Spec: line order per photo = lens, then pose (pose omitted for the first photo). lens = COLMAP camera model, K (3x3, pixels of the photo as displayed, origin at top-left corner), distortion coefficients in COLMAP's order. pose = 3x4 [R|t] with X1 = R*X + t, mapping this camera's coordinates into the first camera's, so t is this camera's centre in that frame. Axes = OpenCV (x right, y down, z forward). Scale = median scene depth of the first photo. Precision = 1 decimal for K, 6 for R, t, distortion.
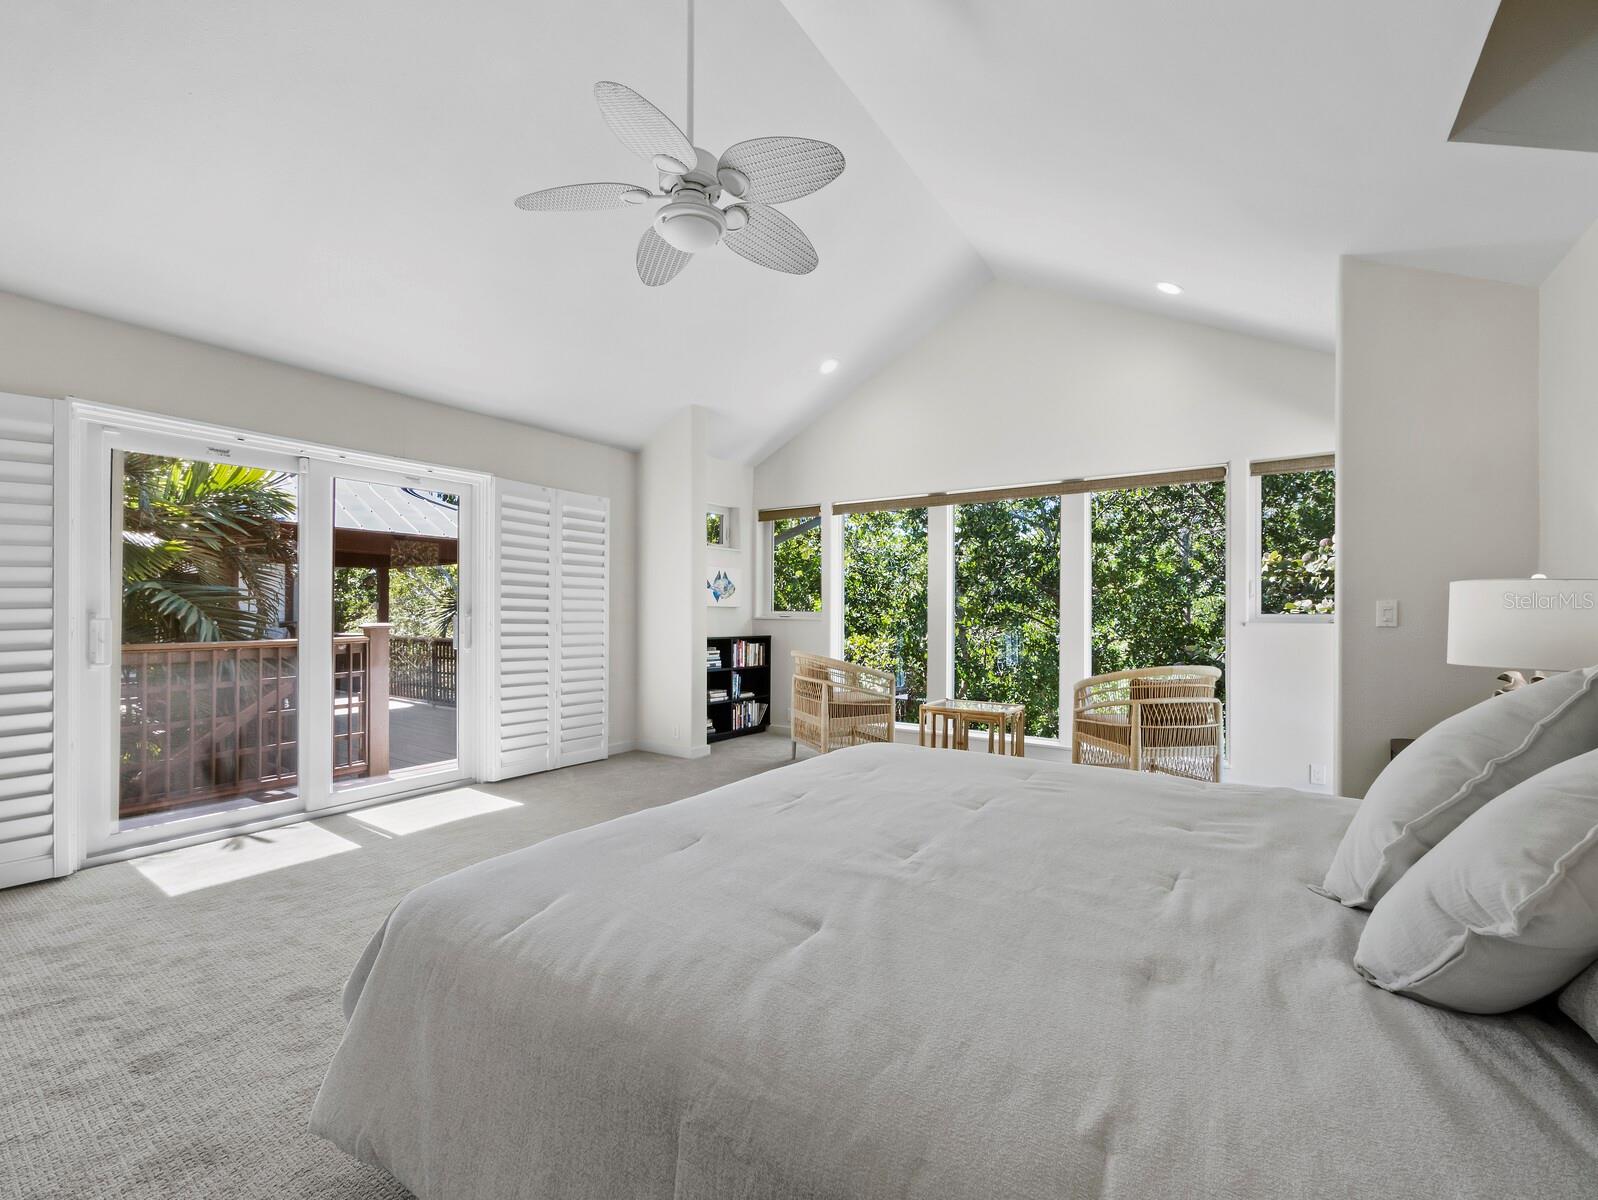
lens RADIAL K [[669.2, 0, 809.4], [0, 669.2, 603.2], [0, 0, 1]] dist [-0.007078, 0.000191]
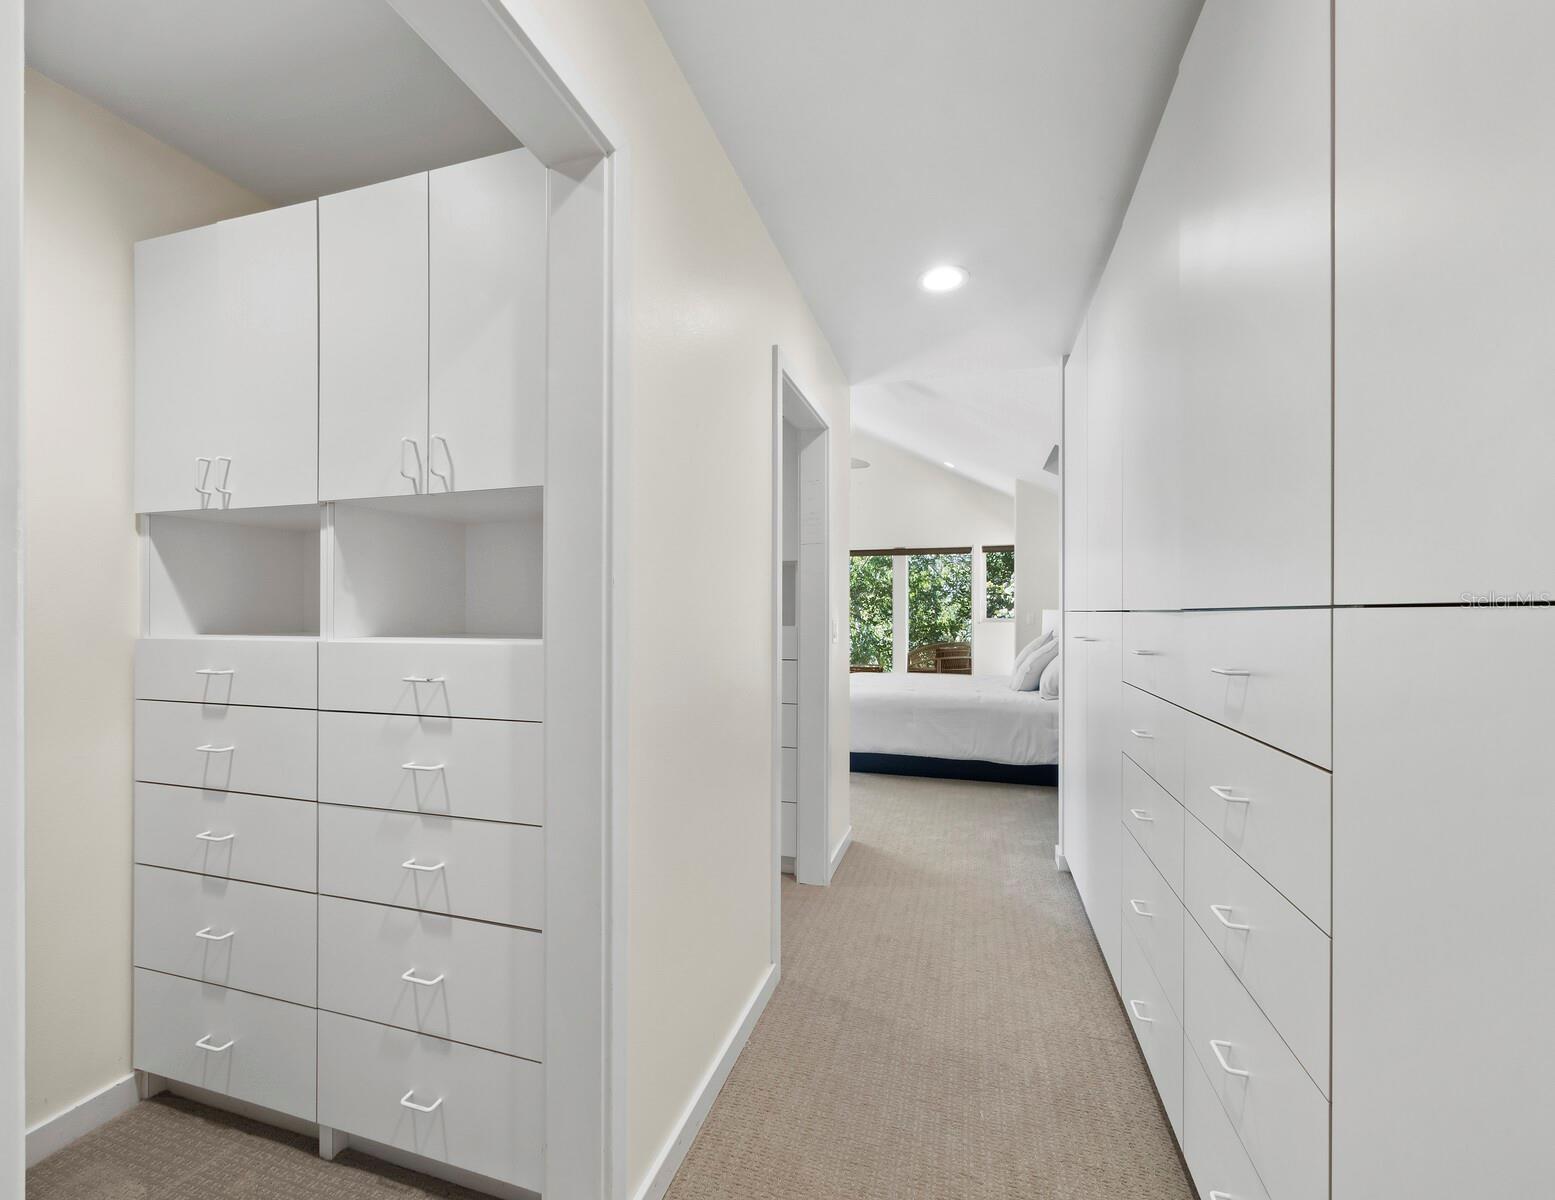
lens RADIAL K [[654.9, 0, 773.9], [0, 654.9, 610.8], [0, 0, 1]] dist [-0.000153, -0.000006]
pose [[0.955465, -0.007292, 0.295013, -0.397169], [0.004432, 0.999936, 0.010362, -0.021613], [-0.295070, -0.008593, 0.955437, -0.539940]]
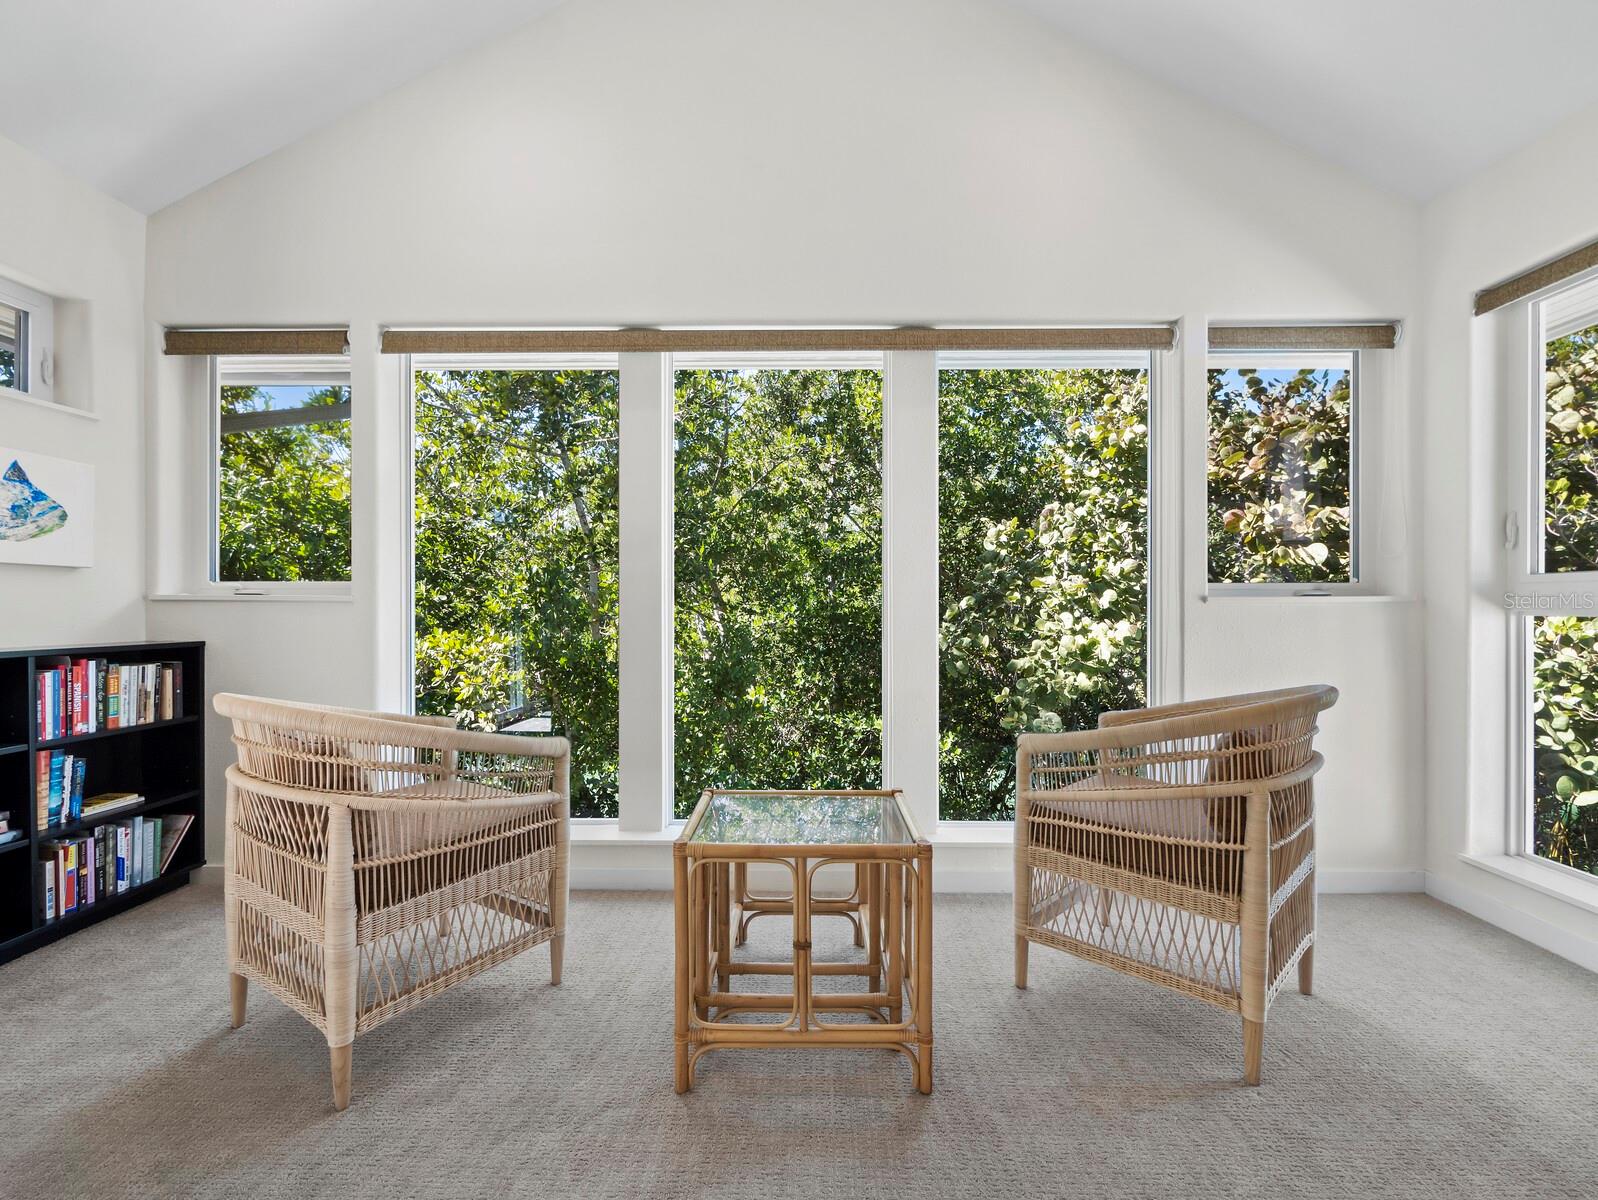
lens RADIAL K [[669.2, 0, 809.4], [0, 669.2, 603.2], [0, 0, 1]] dist [-0.007078, 0.000191]
pose [[0.834887, -0.004841, 0.550401, 0.026225], [-0.003508, 0.999894, 0.014116, 0.018966], [-0.550411, -0.013716, 0.834781, 0.479185]]
